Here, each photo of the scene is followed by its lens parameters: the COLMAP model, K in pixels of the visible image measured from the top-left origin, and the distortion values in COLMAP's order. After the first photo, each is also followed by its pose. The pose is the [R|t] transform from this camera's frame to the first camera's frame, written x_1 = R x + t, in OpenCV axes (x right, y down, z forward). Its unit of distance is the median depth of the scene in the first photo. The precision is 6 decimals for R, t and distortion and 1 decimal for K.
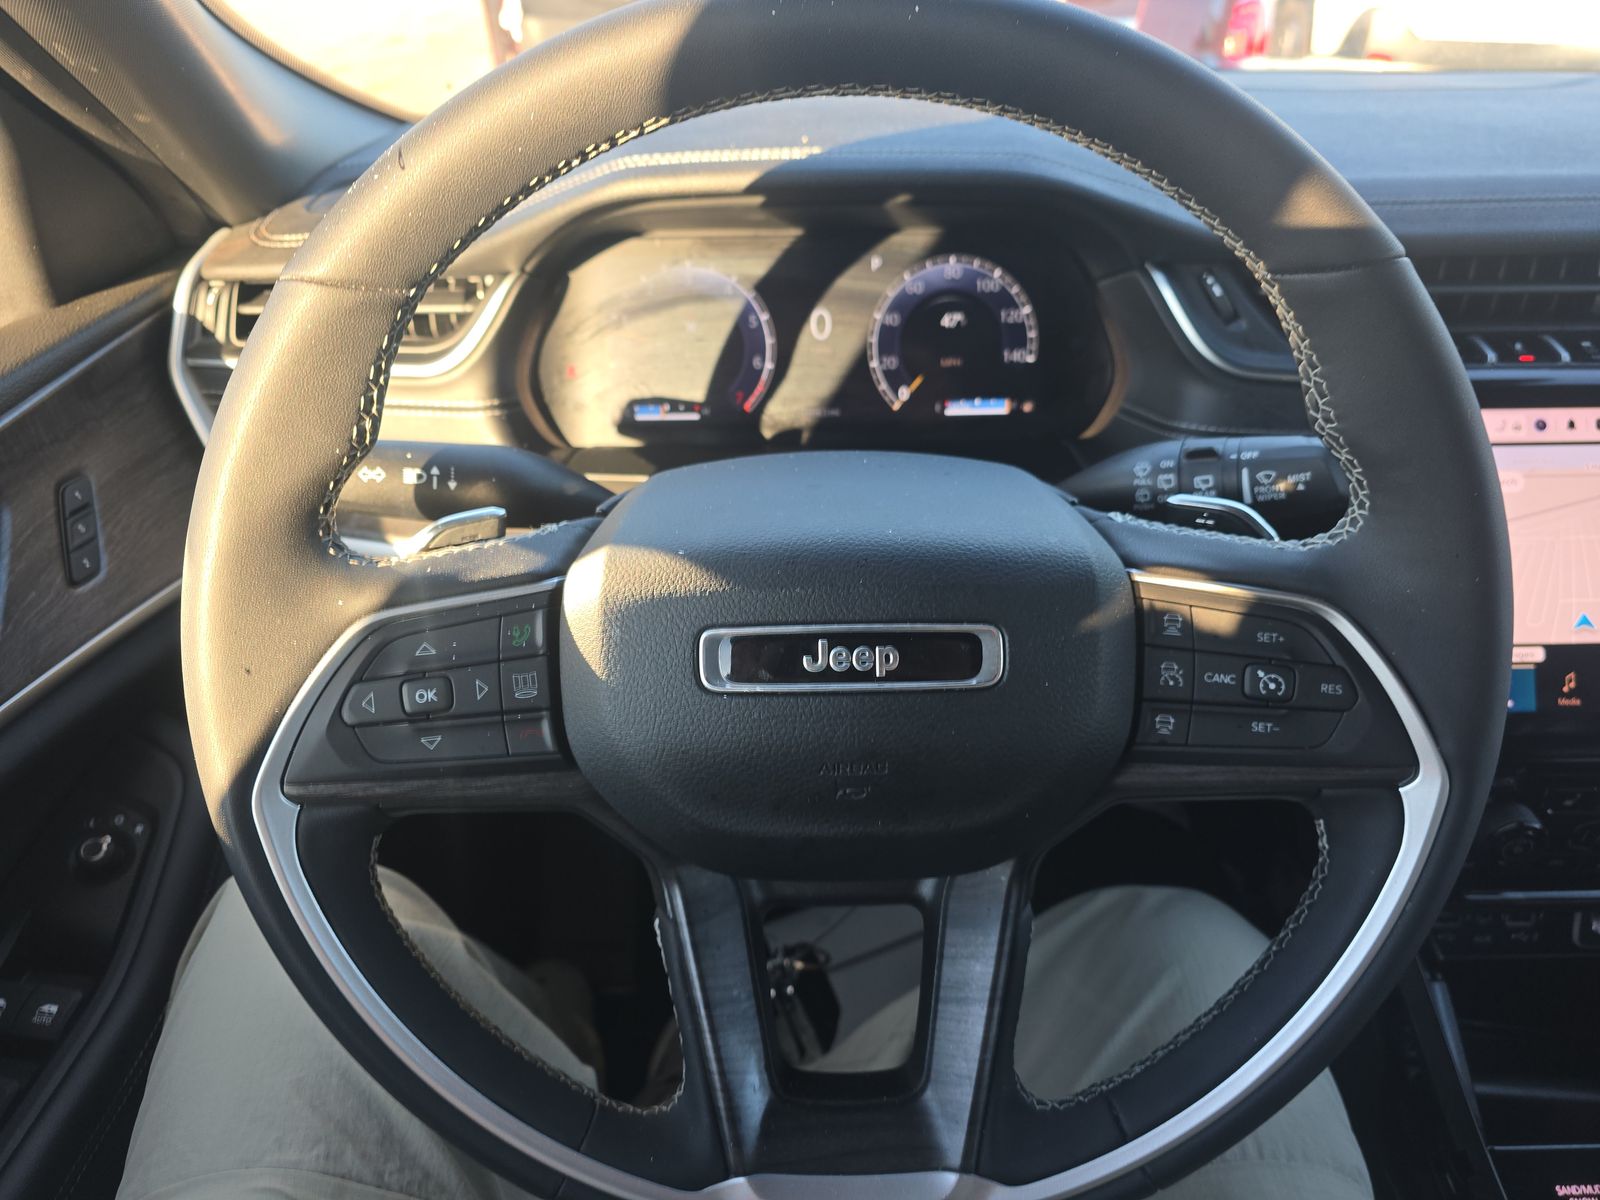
lens RADIAL K [[1091.6, 0, 804.2], [0, 1091.6, 590.0], [0, 0, 1]] dist [0.056656, -0.010730]
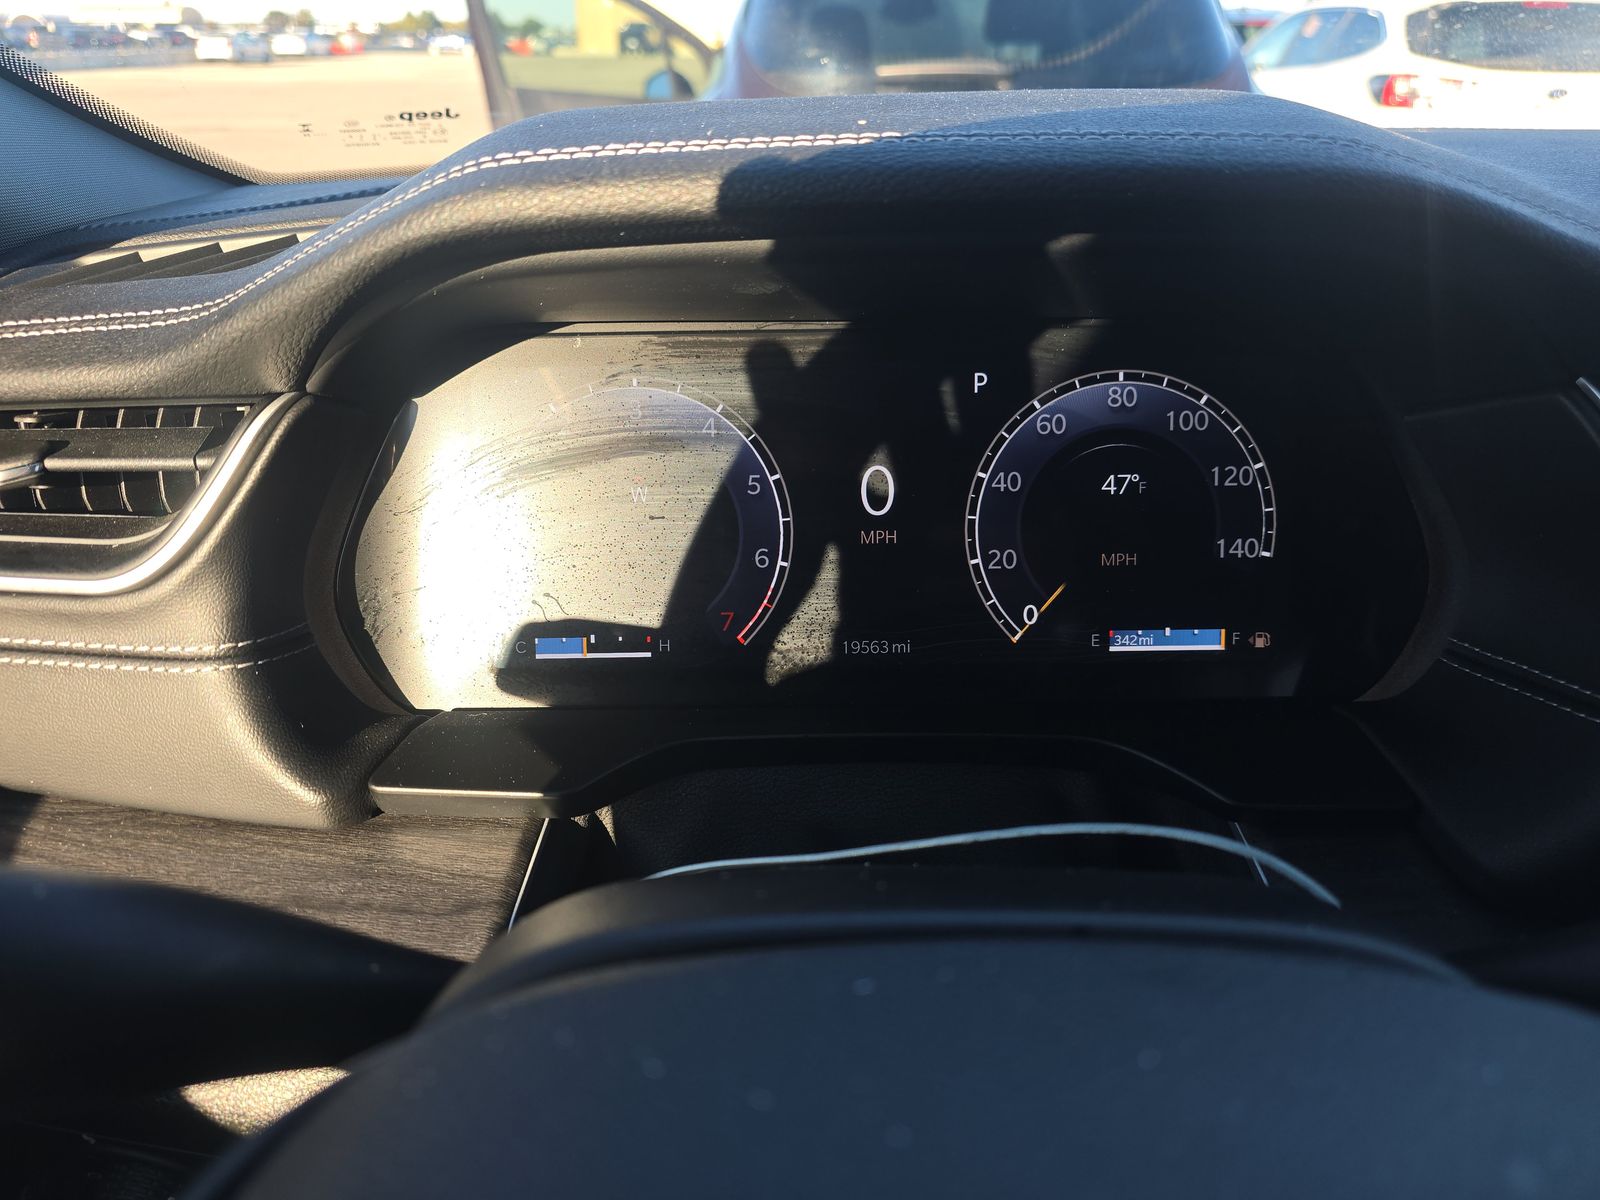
lens RADIAL K [[1091.6, 0, 797.0], [0, 1091.6, 603.8], [0, 0, 1]] dist [0.056656, -0.010730]
pose [[0.999848, 0.005415, -0.016565, -0.015866], [-0.007151, 0.994273, -0.106633, -0.127972], [0.015893, 0.106735, 0.994160, 0.463674]]
